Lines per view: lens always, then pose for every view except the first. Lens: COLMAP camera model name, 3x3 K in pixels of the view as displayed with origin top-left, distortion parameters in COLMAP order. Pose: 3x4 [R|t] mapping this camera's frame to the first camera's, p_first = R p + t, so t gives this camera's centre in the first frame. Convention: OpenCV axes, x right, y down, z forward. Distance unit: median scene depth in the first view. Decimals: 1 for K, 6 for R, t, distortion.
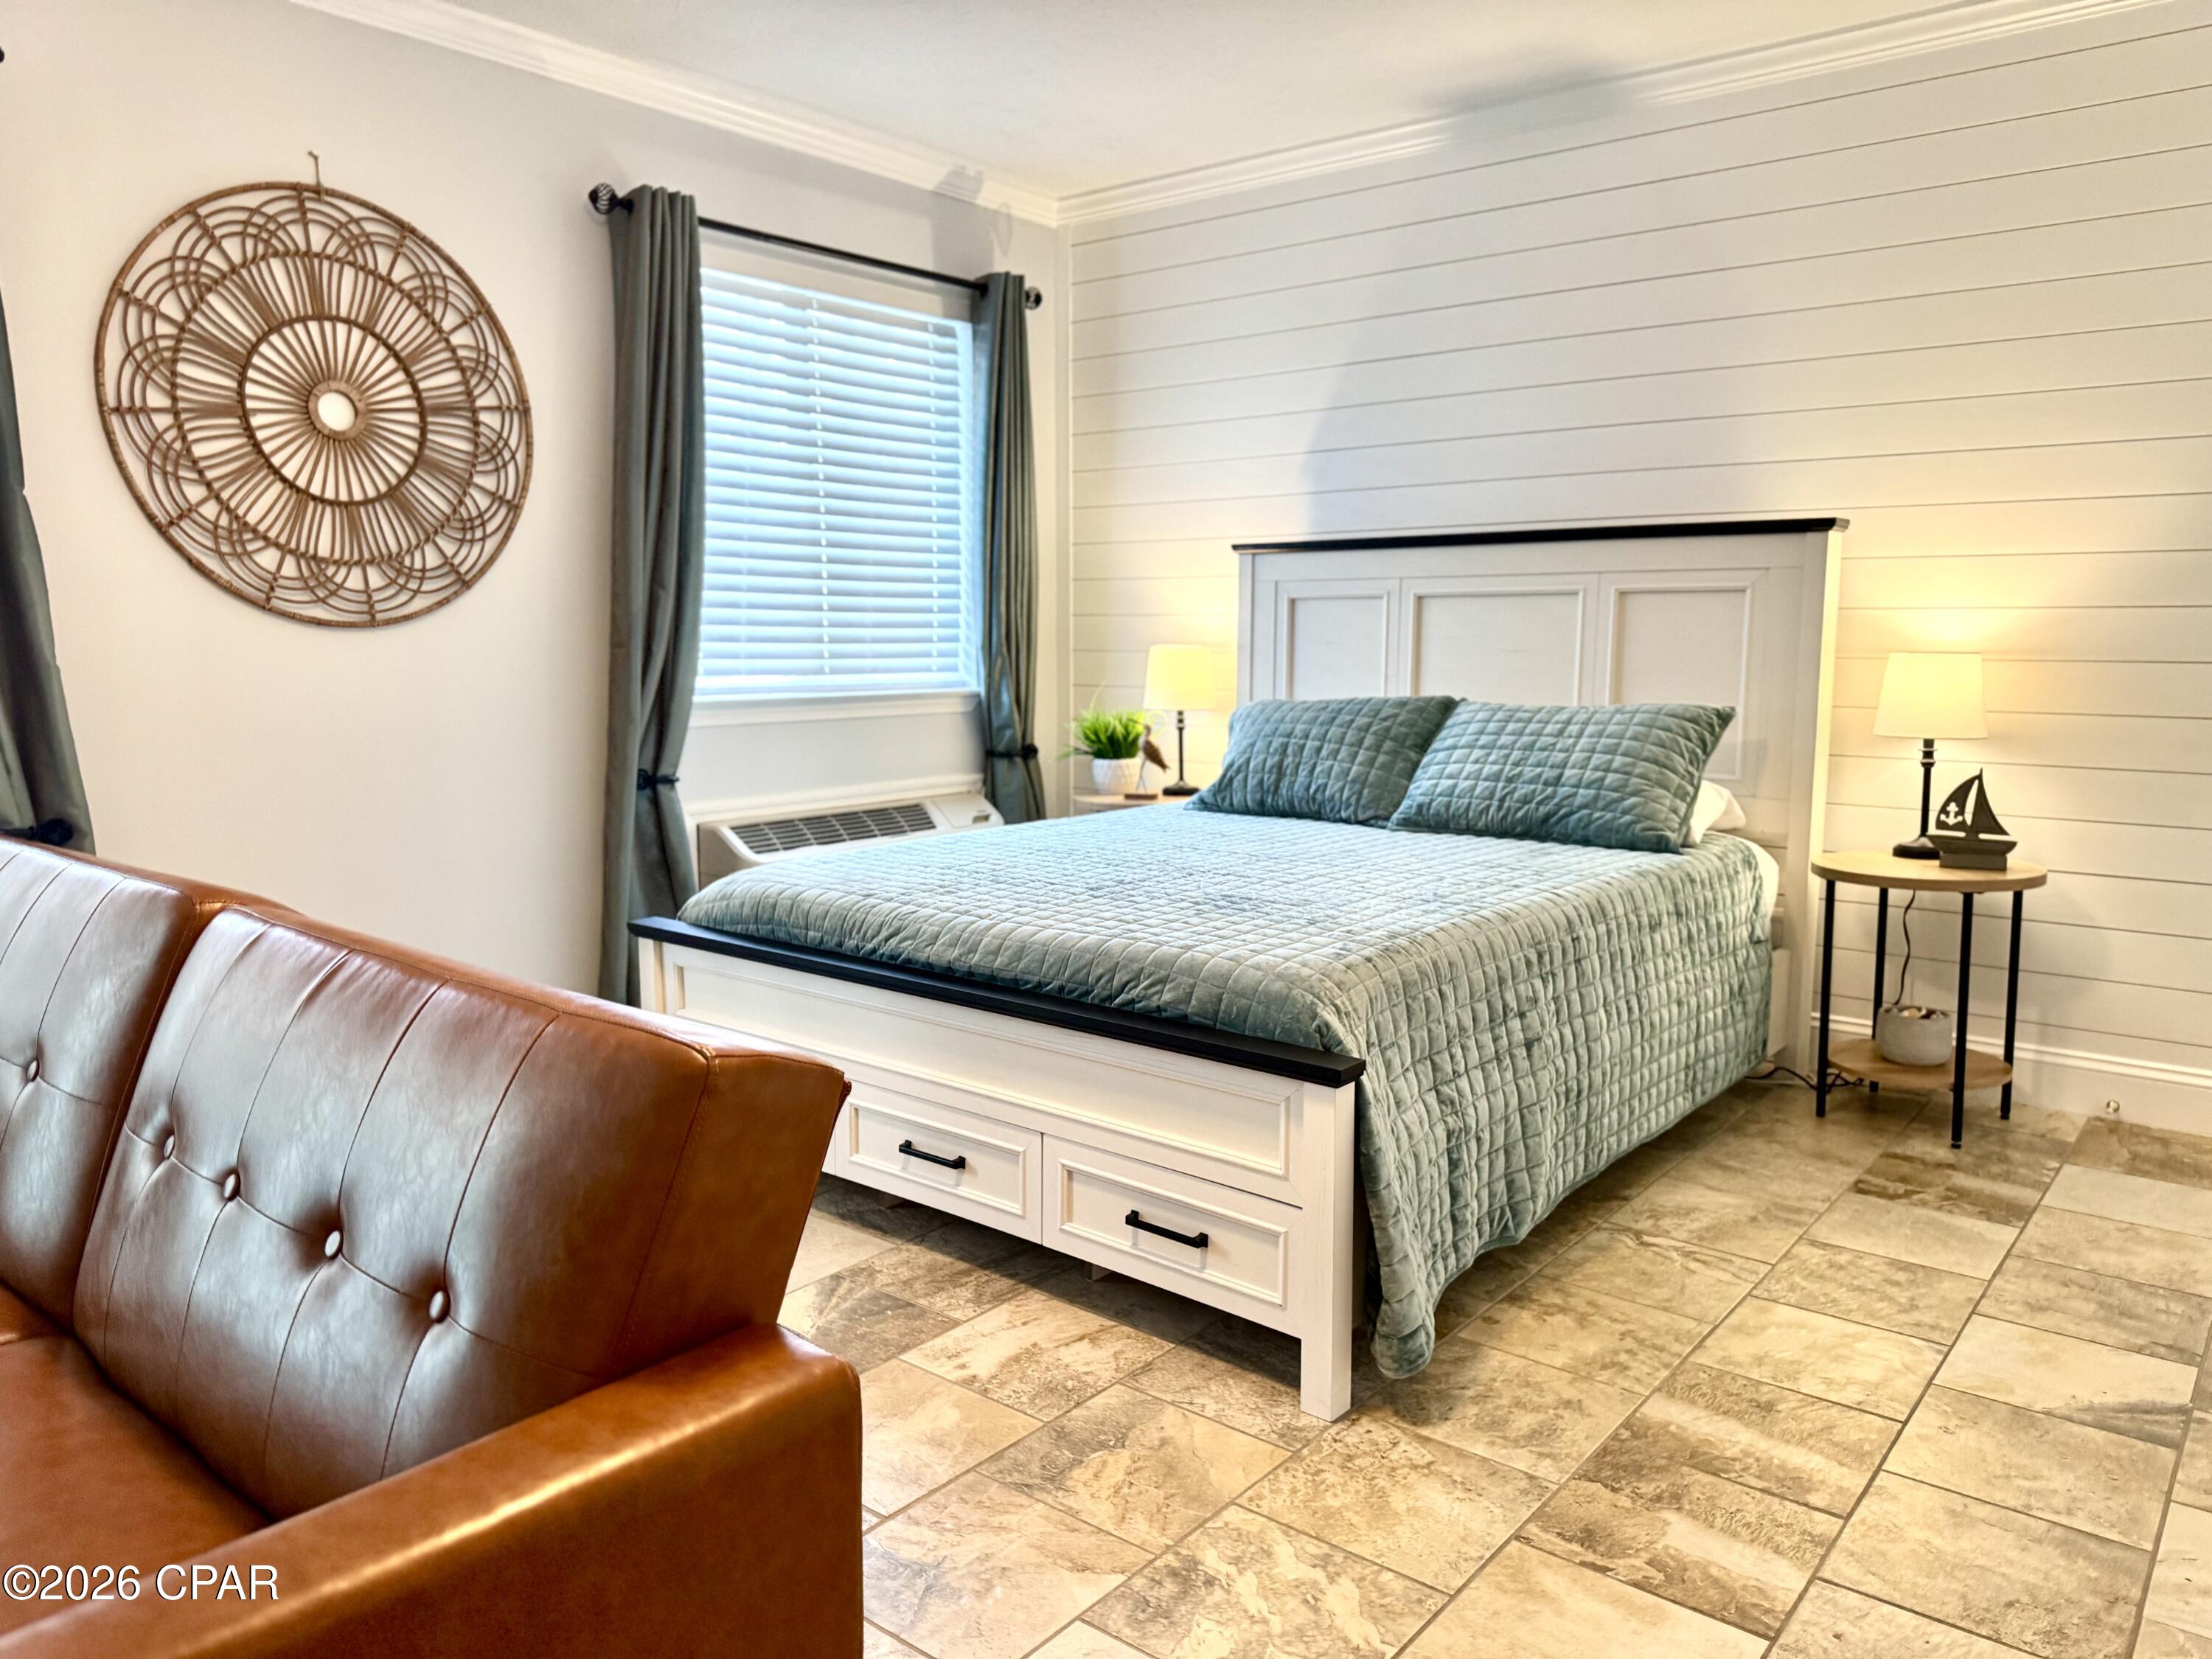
lens RADIAL K [[1558.7, 0, 1095.4], [0, 1558.7, 828.0], [0, 0, 1]] dist [0.045222, -0.056227]
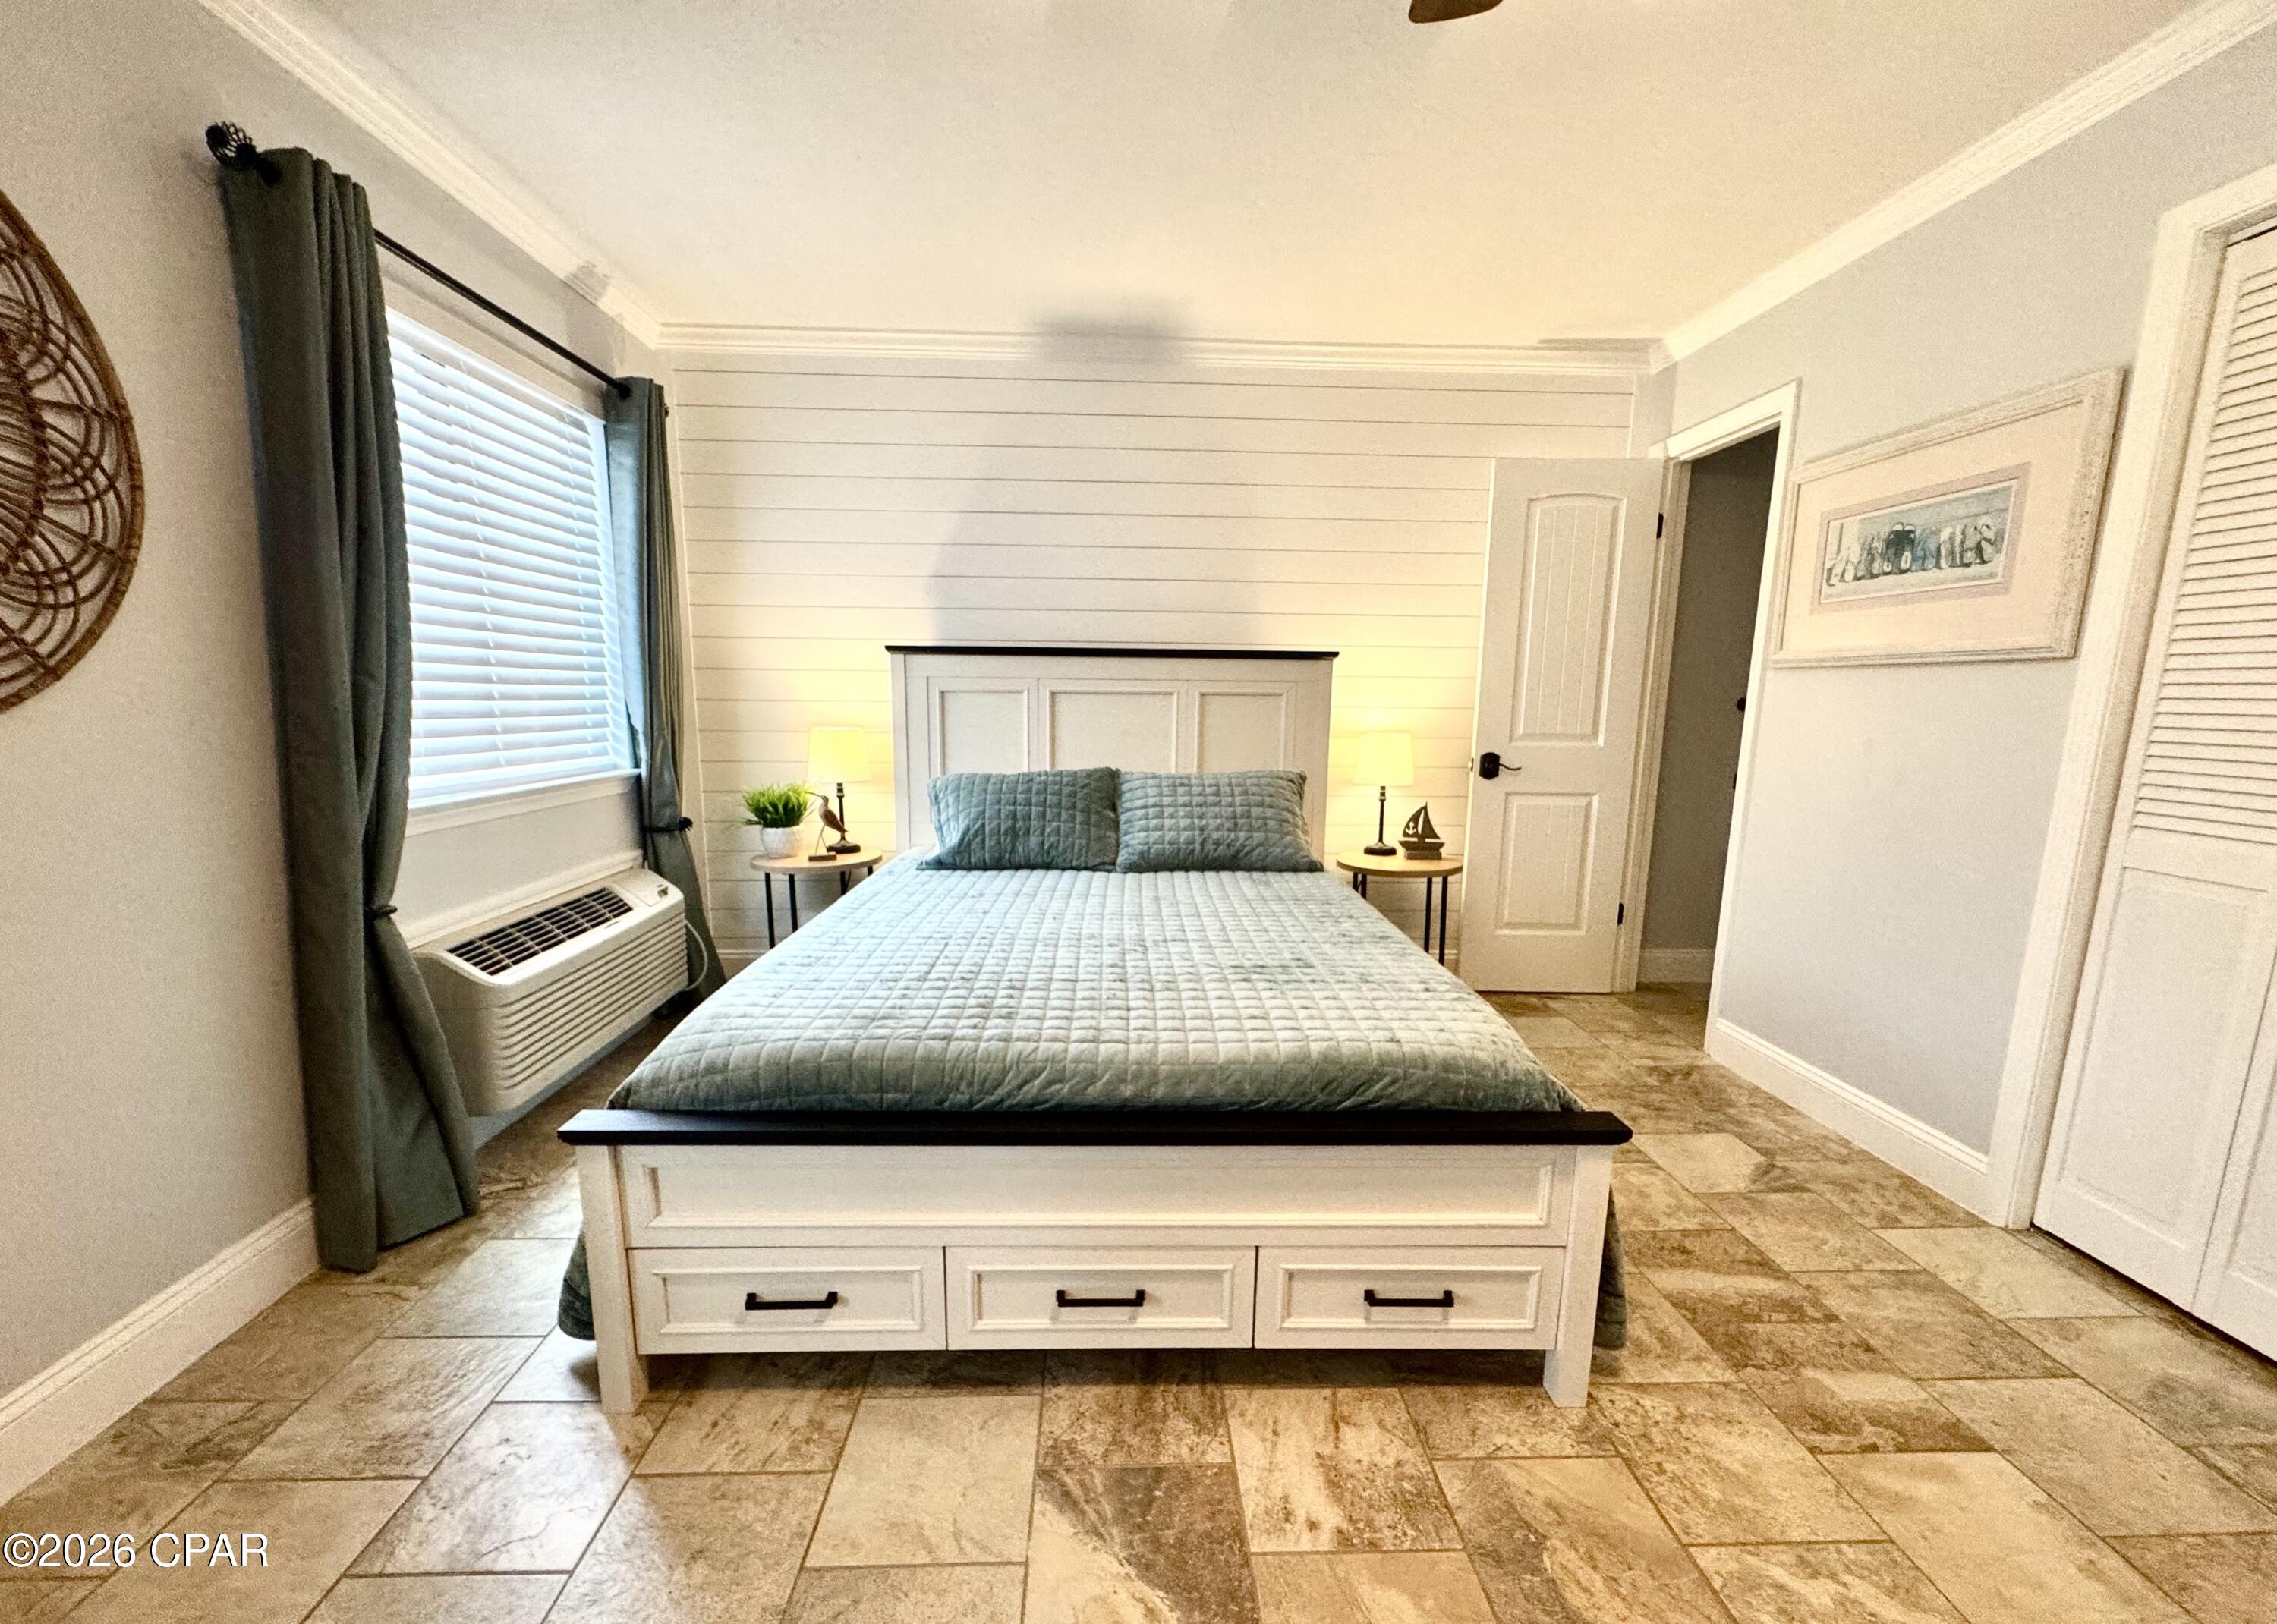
lens RADIAL K [[910.2, 0, 1127.9], [0, 910.2, 843.5], [0, 0, 1]] dist [-0.007721, 0.002531]
pose [[0.752108, -0.099393, 0.651502, -0.332359], [0.074252, 0.995047, 0.066086, -0.079964], [-0.654844, -0.001329, 0.755763, 0.442118]]
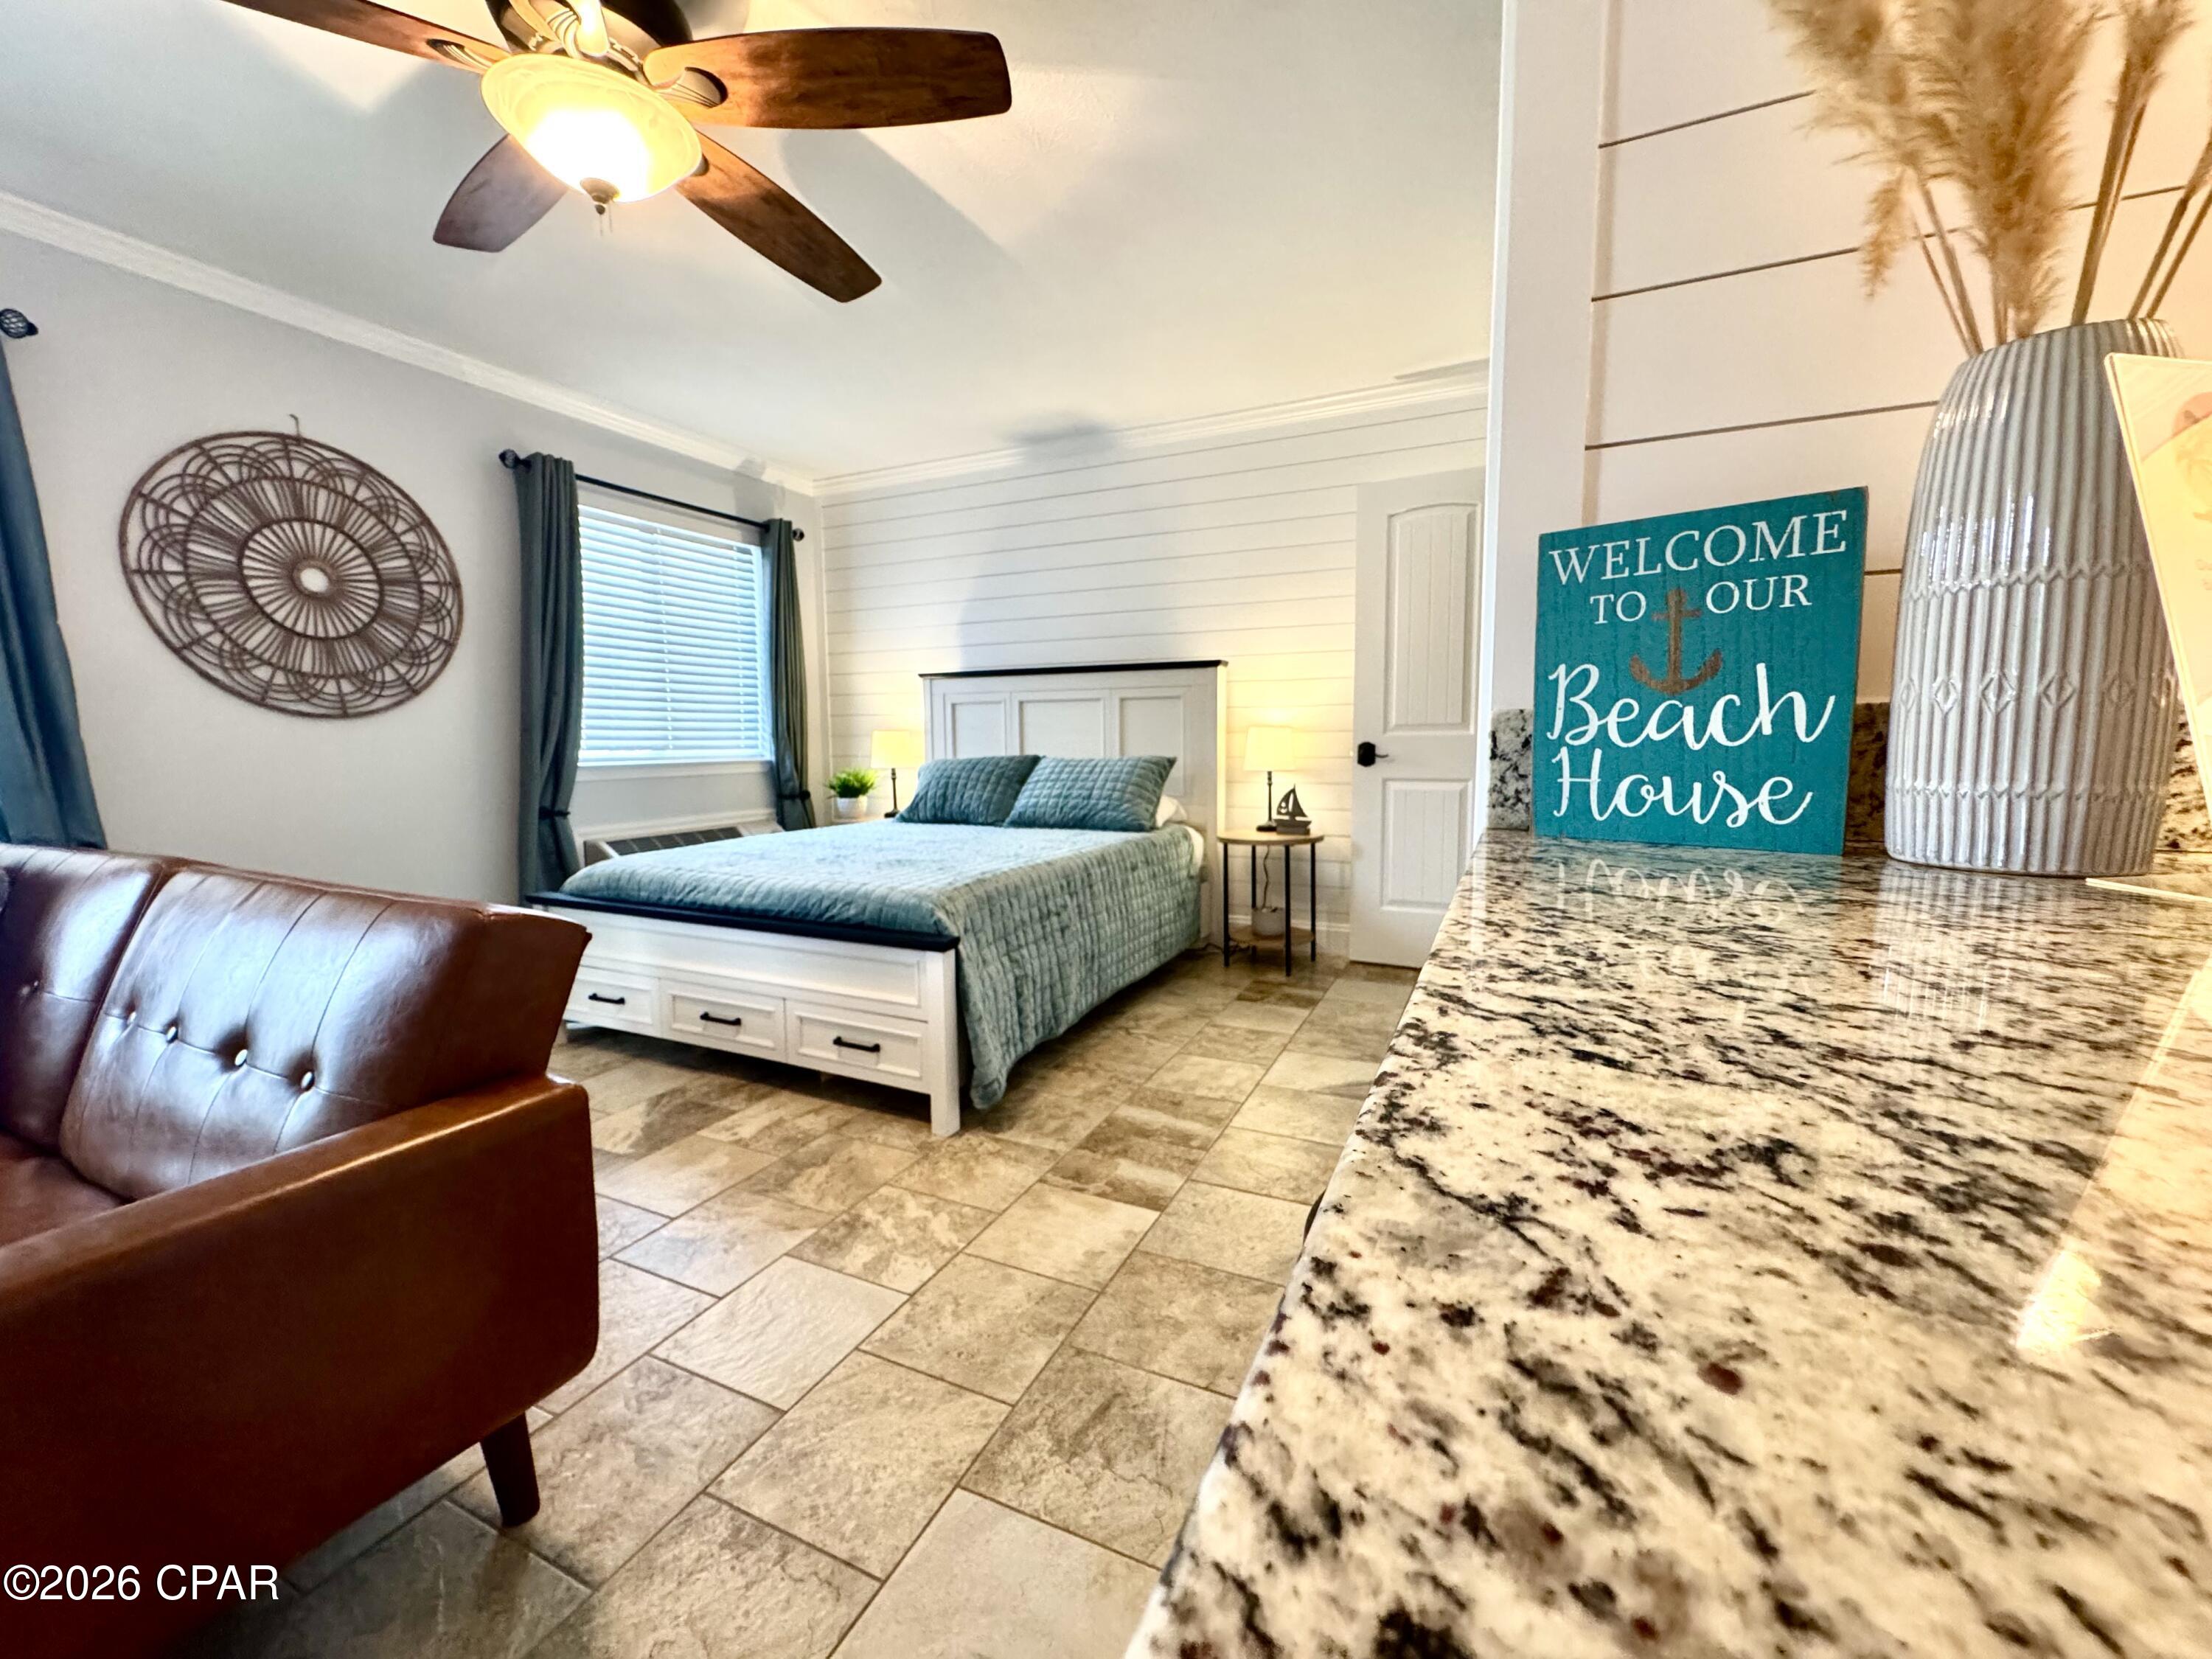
lens RADIAL K [[886.1, 0, 1107.3], [0, 886.1, 823.5], [0, 0, 1]] dist [-0.011762, 0.001564]
pose [[0.968564, -0.033017, 0.246565, 0.055605], [0.041152, 0.998763, -0.027913, 0.032899], [-0.245338, 0.037183, 0.968724, -0.030072]]
